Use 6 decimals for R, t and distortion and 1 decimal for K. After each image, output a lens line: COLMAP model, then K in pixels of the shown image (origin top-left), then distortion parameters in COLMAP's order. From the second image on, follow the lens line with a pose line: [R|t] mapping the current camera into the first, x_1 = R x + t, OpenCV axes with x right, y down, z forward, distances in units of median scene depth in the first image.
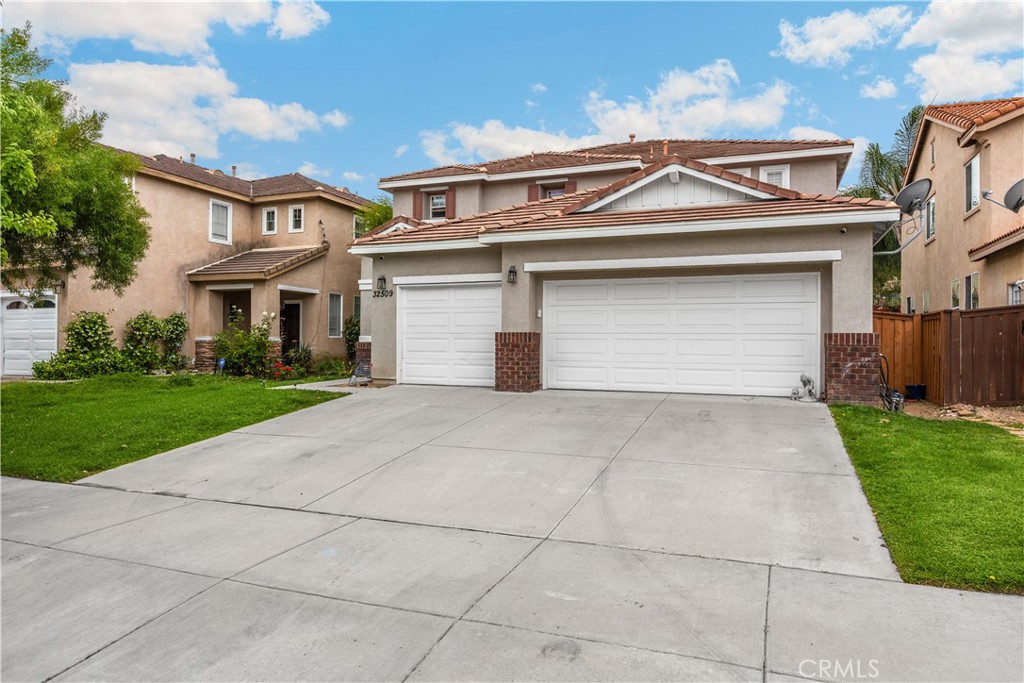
lens RADIAL K [[645.1, 0, 513.0], [0, 645.1, 341.2], [0, 0, 1]] dist [-0.000761, -0.002831]
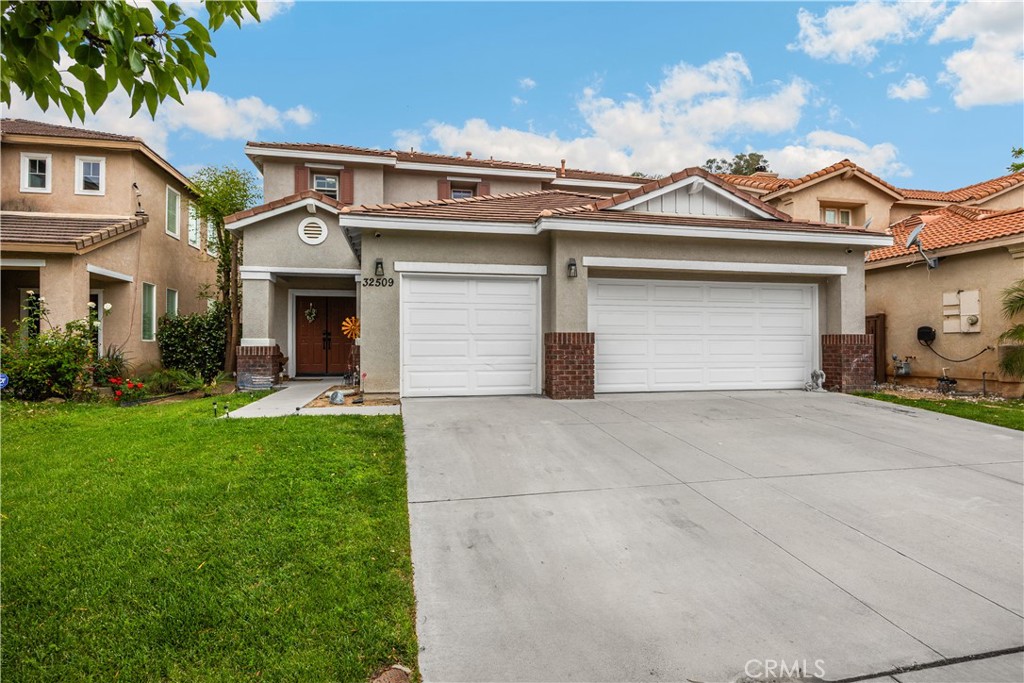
lens RADIAL K [[540.0, 0, 512.9], [0, 540.0, 341.2], [0, 0, 1]] dist [-0.007829, 0.001065]
pose [[0.828861, -0.000006, 0.559455, -0.433296], [0.006887, 0.999924, -0.010194, 0.004702], [-0.559413, 0.012302, 0.828798, 0.378086]]
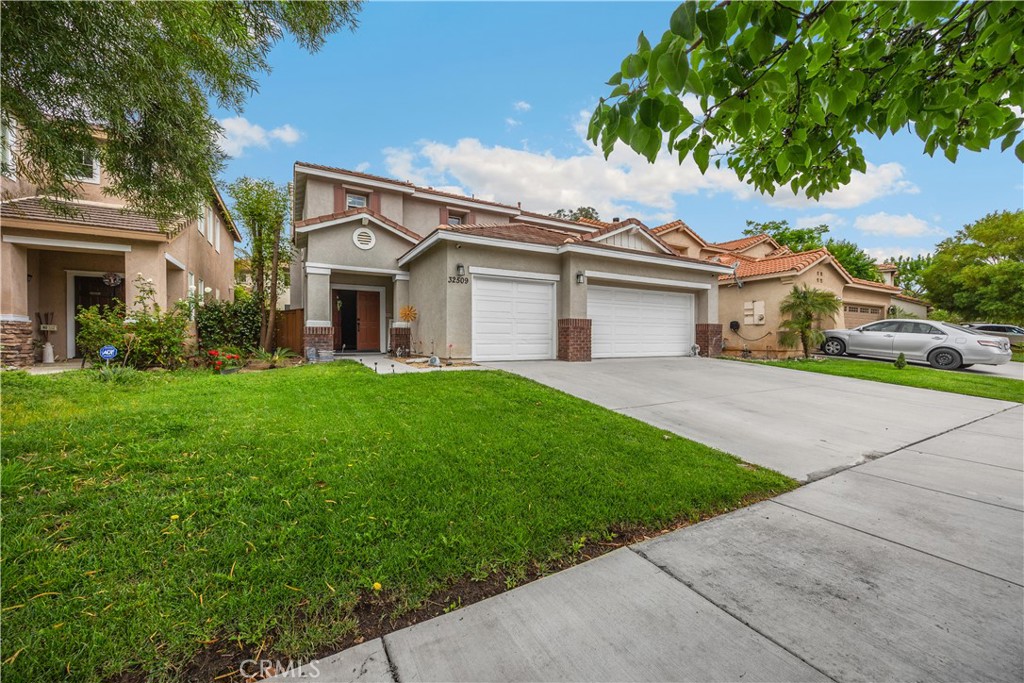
lens RADIAL K [[403.8, 0, 515.5], [0, 403.8, 339.9], [0, 0, 1]] dist [0.000324, -0.000358]
pose [[0.619433, -0.004195, 0.785038, -0.682562], [0.002164, 0.999991, 0.003636, 0.024843], [-0.785047, -0.000553, 0.619436, 0.506577]]
